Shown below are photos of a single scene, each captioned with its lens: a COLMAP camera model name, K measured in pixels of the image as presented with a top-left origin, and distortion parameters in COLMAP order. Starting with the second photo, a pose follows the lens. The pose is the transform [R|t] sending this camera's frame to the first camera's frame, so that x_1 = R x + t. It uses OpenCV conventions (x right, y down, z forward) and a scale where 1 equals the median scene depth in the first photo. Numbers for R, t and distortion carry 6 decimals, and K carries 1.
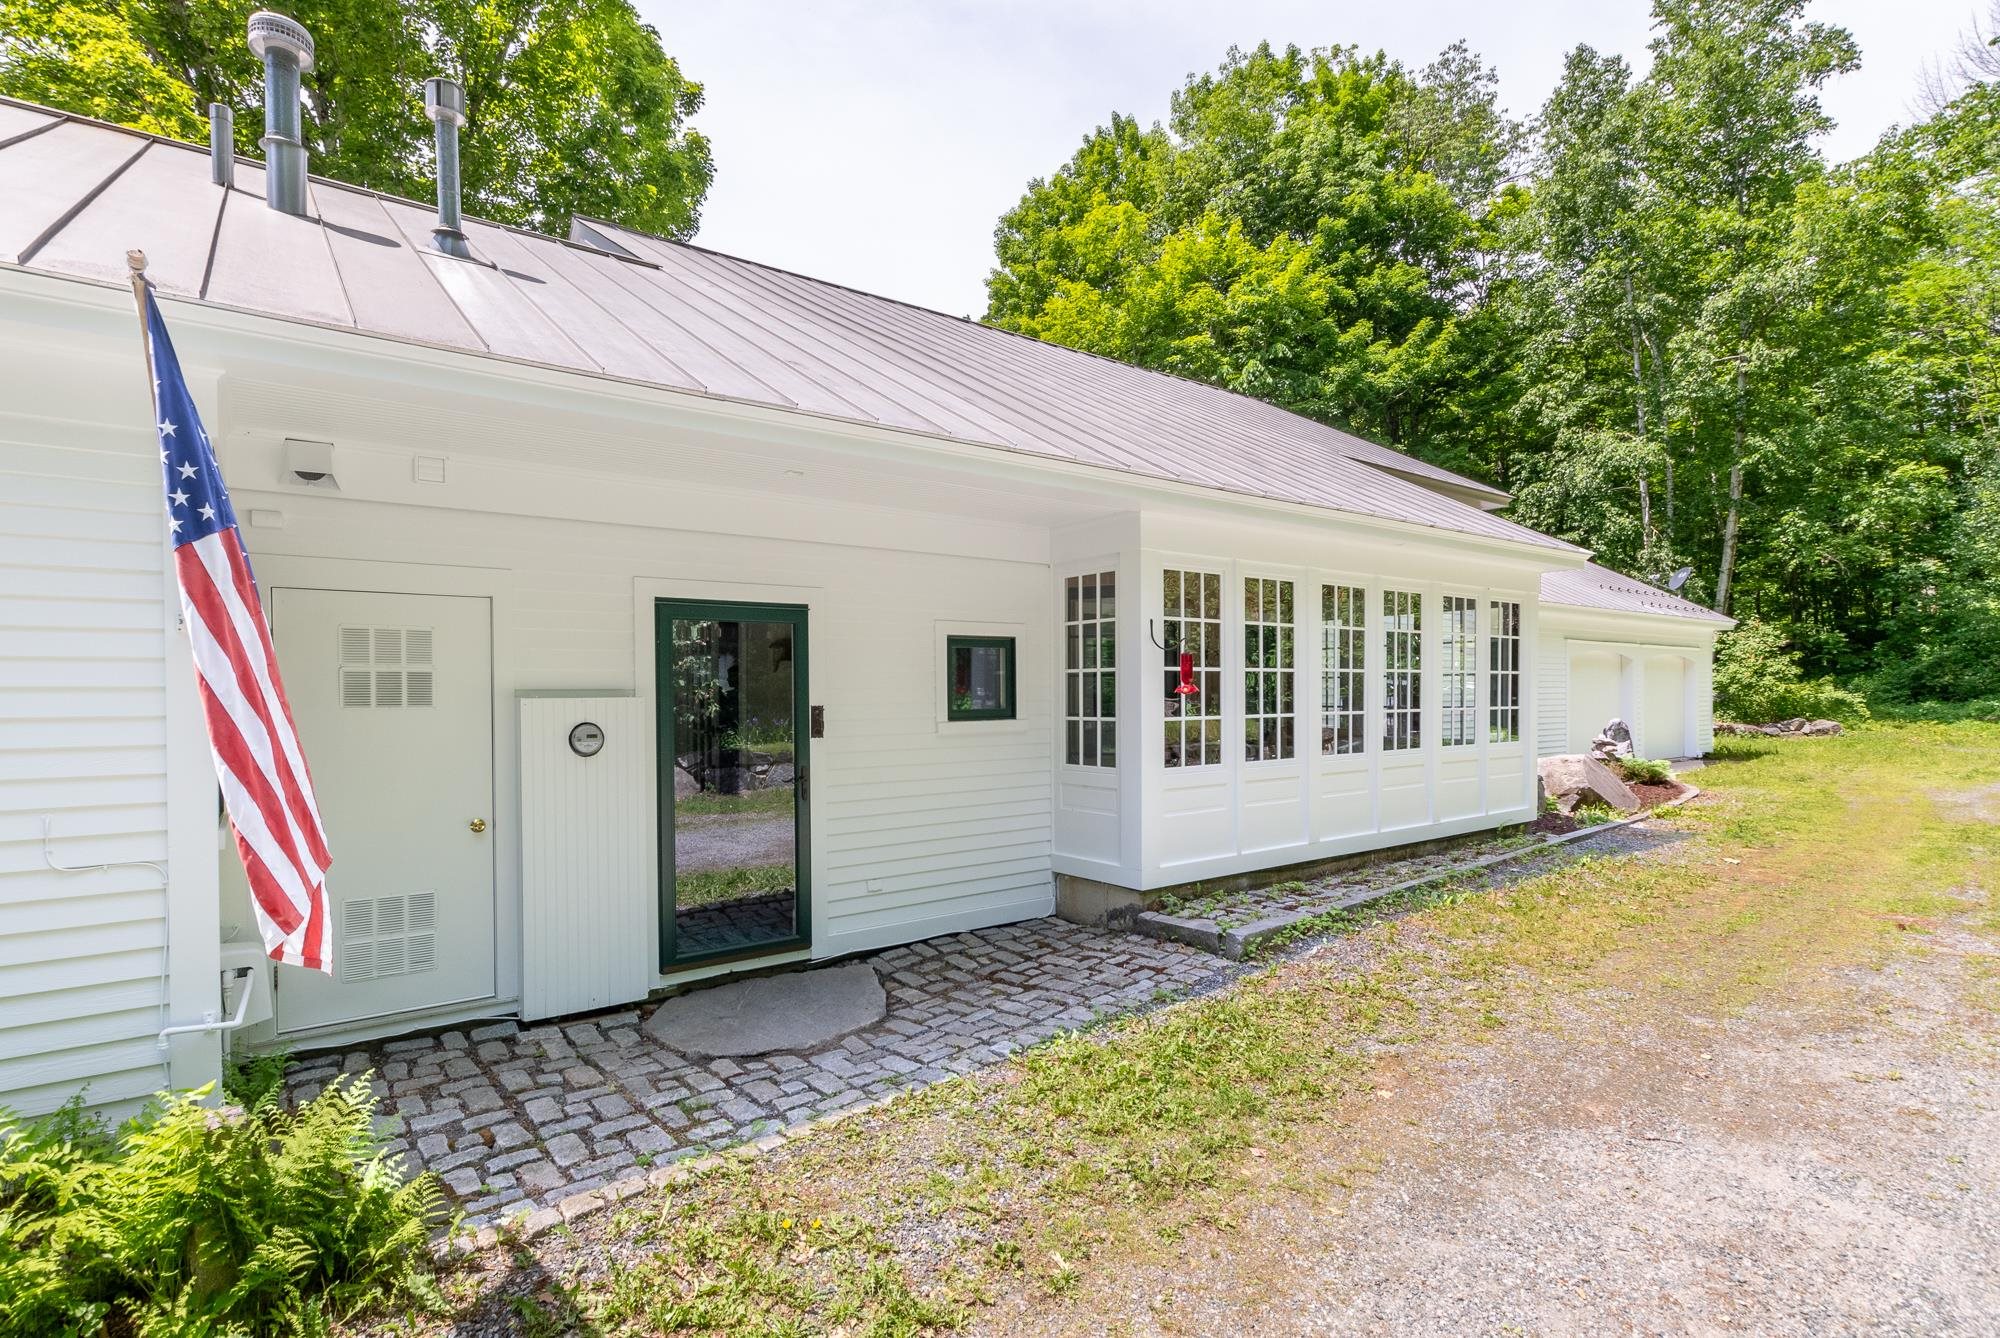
lens RADIAL K [[947.7, 0, 858.4], [0, 947.7, 717.4], [0, 0, 1]] dist [0.001497, -0.005883]
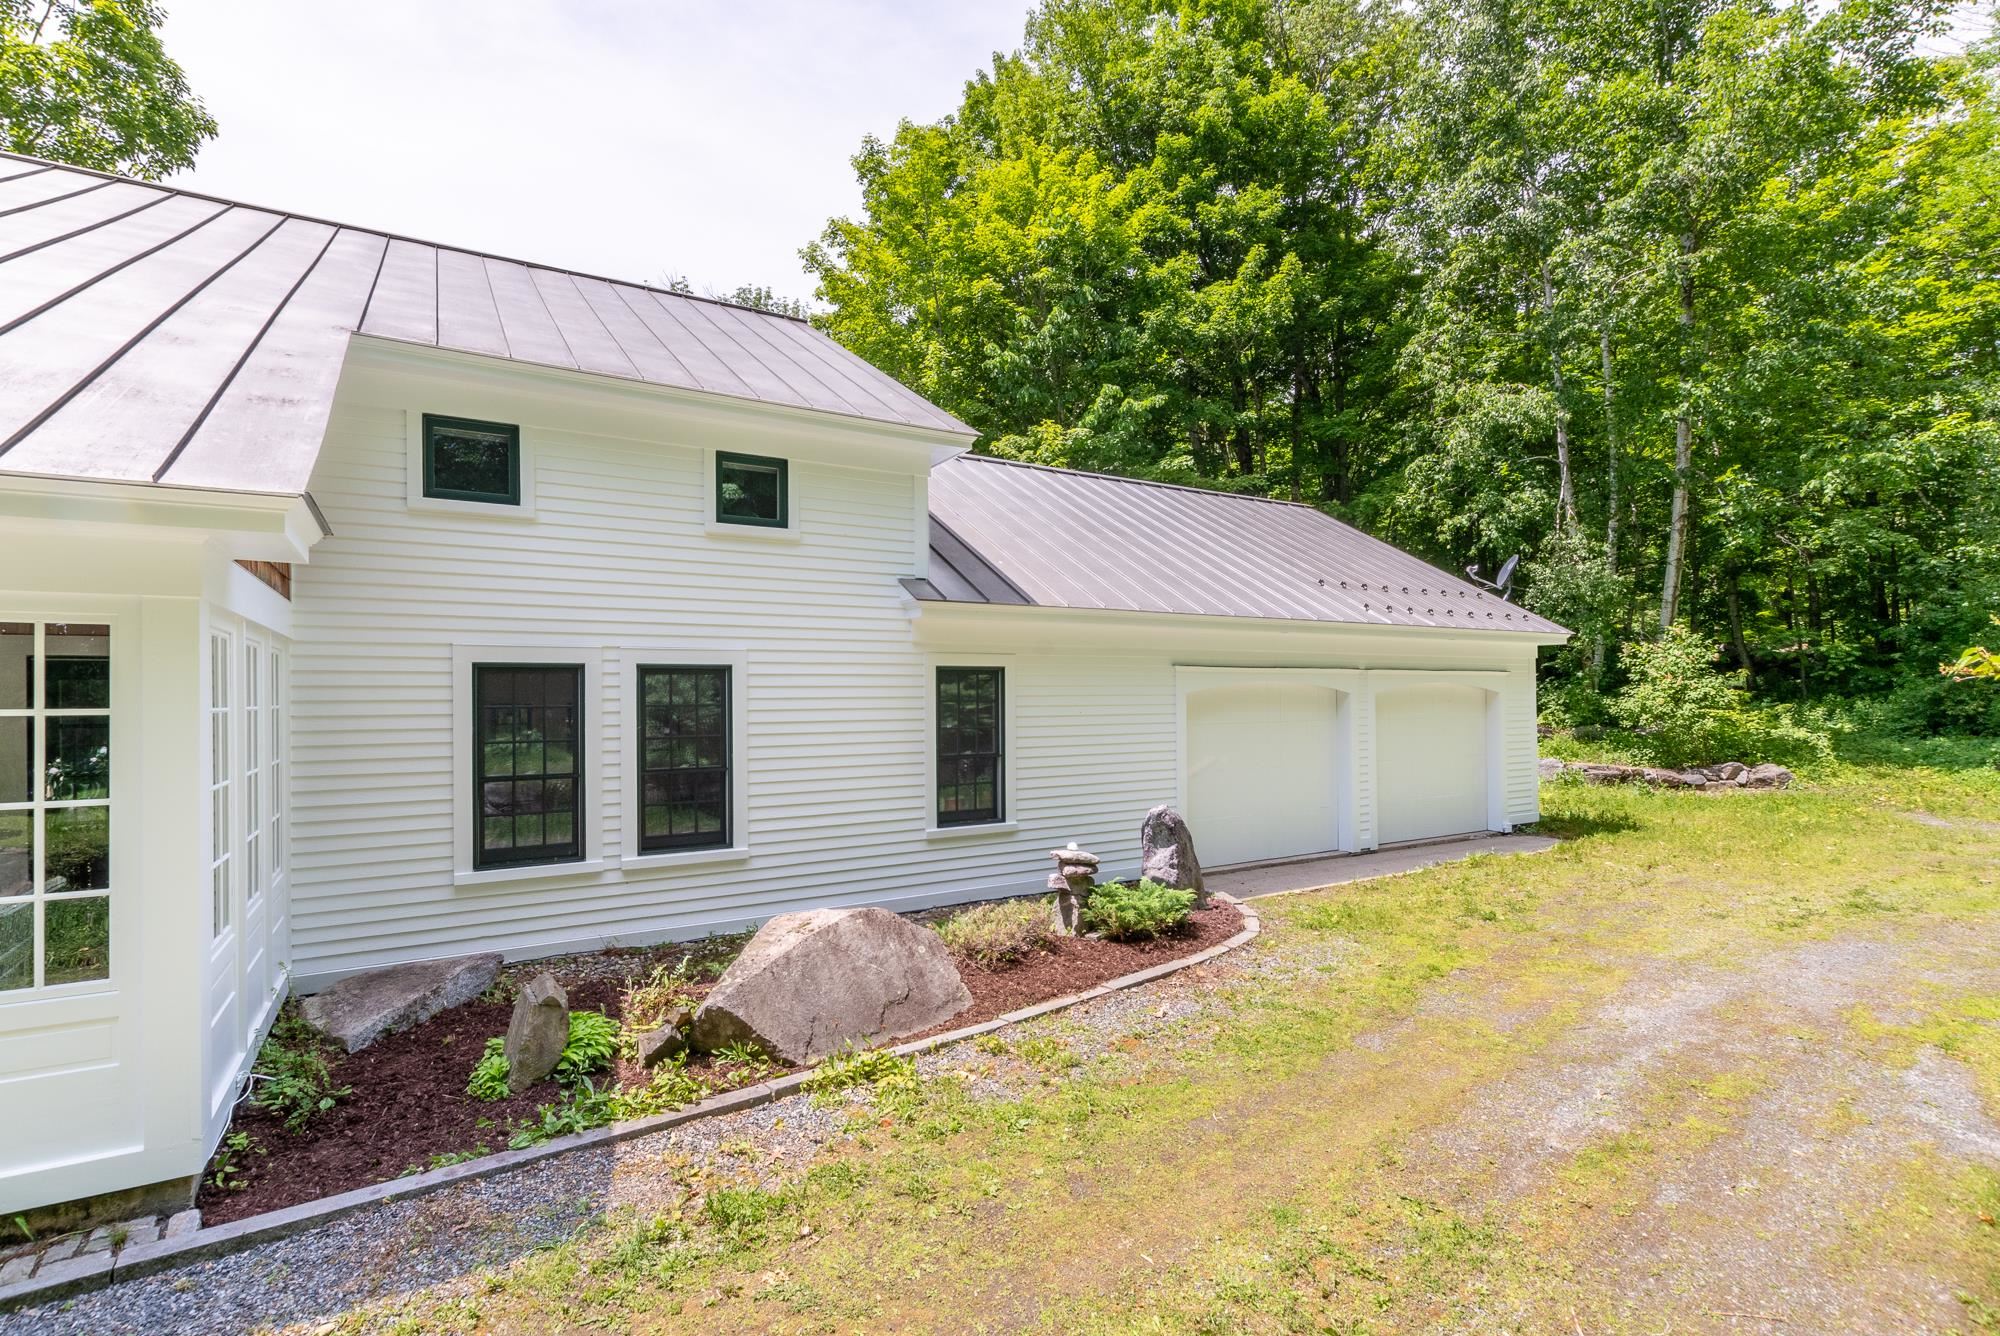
lens RADIAL K [[950.8, 0, 898.5], [0, 950.8, 698.6], [0, 0, 1]] dist [0.004105, 0.000001]
pose [[0.998533, -0.005201, -0.053893, 0.337277], [0.003916, 0.999706, -0.023920, -0.027582], [0.054002, 0.023674, 0.998260, 0.200763]]
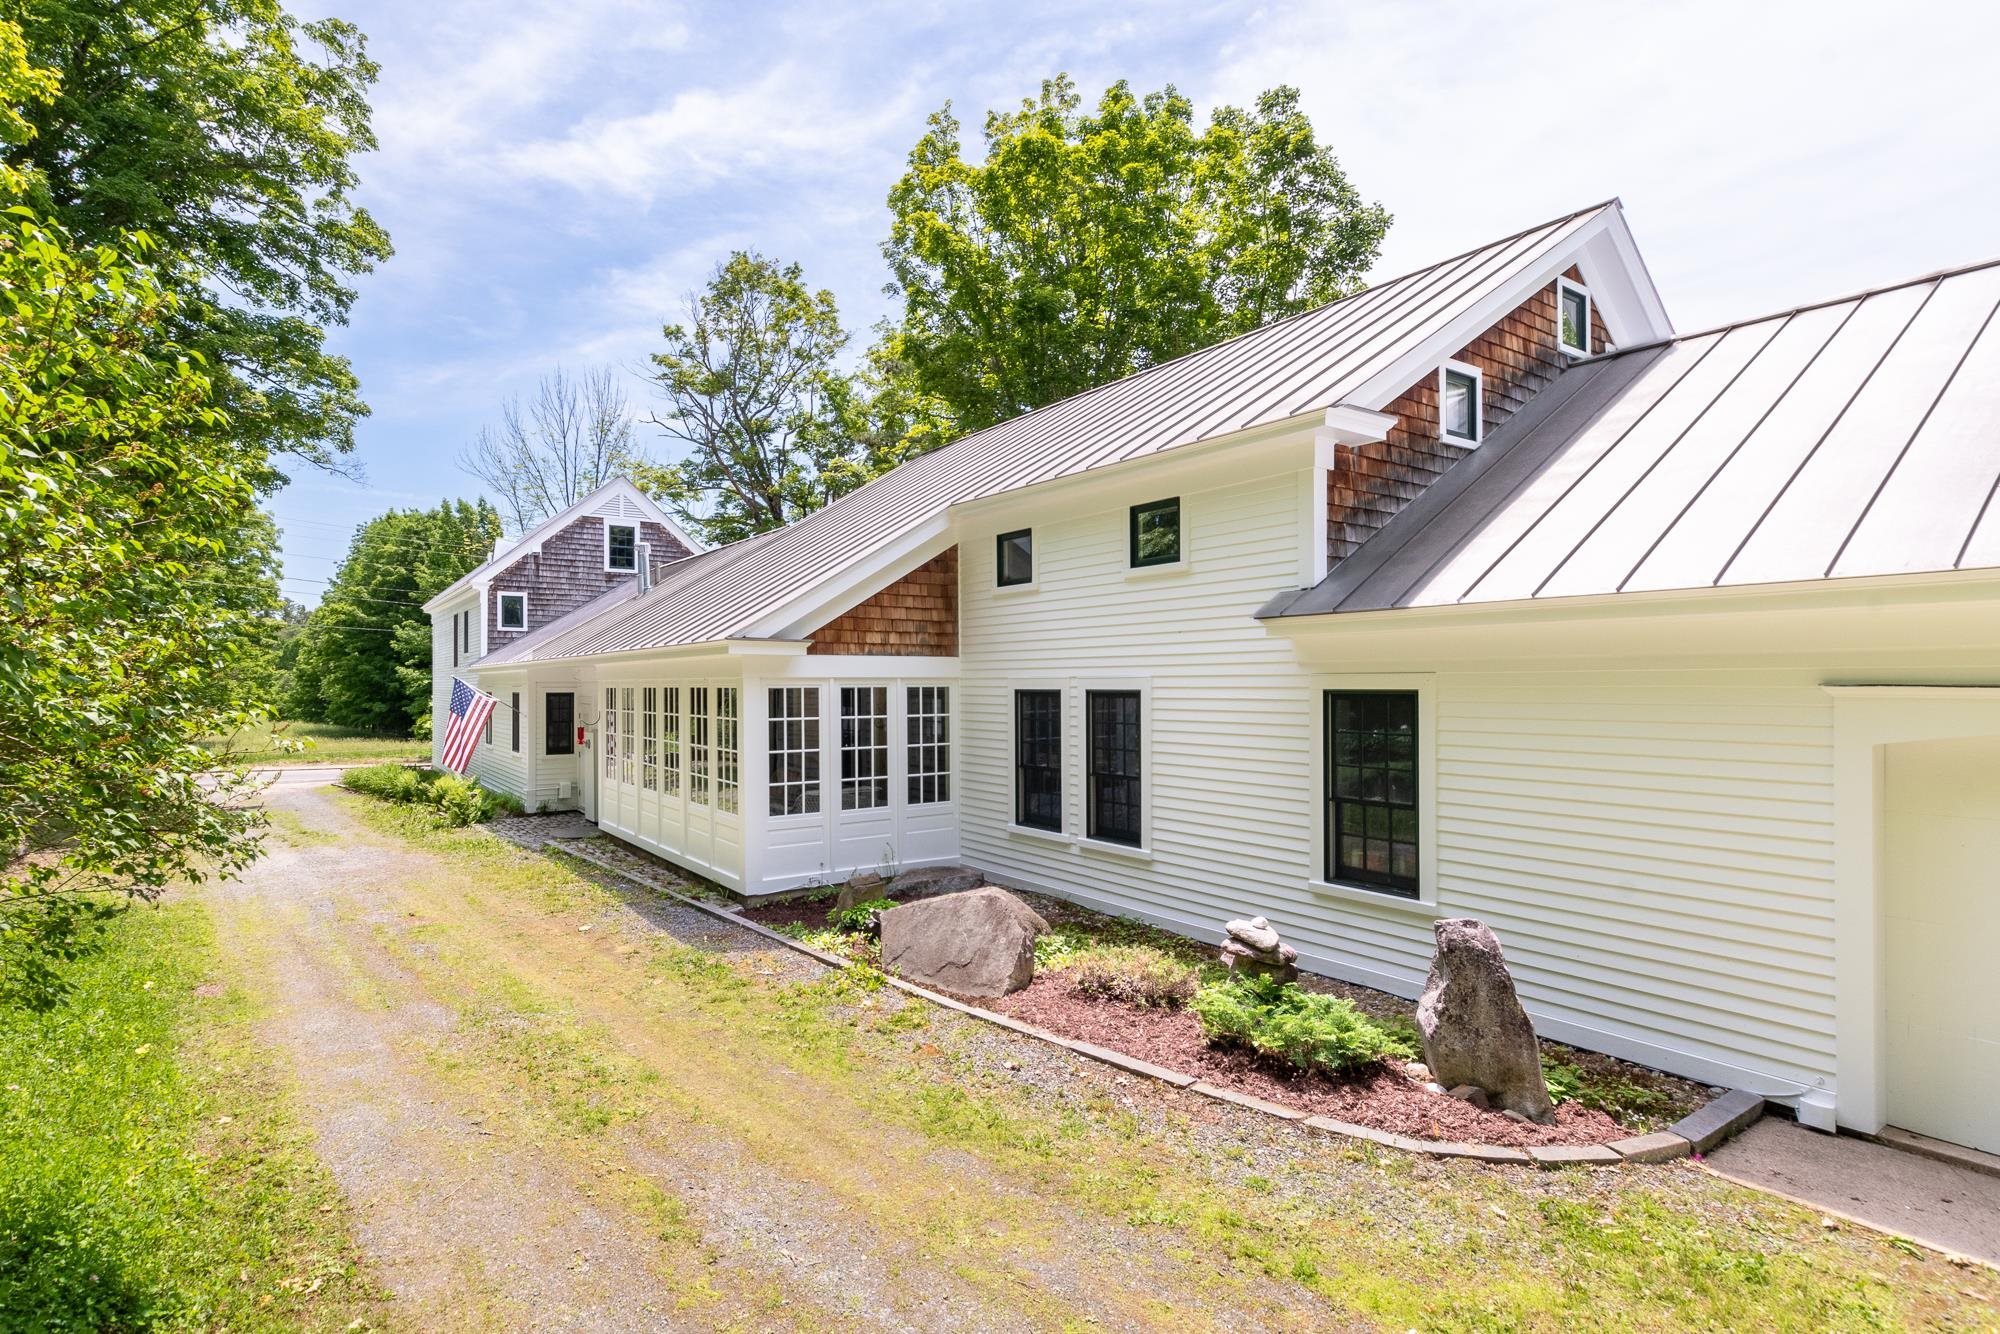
lens RADIAL K [[950.8, 0, 898.5], [0, 950.8, 697.6], [0, 0, 1]] dist [0.004105, 0.000001]
pose [[-0.000848, 0.017060, -0.999854, 0.950749], [-0.021878, 0.999615, 0.017074, -0.070127], [0.999760, 0.021889, -0.000474, 0.665866]]
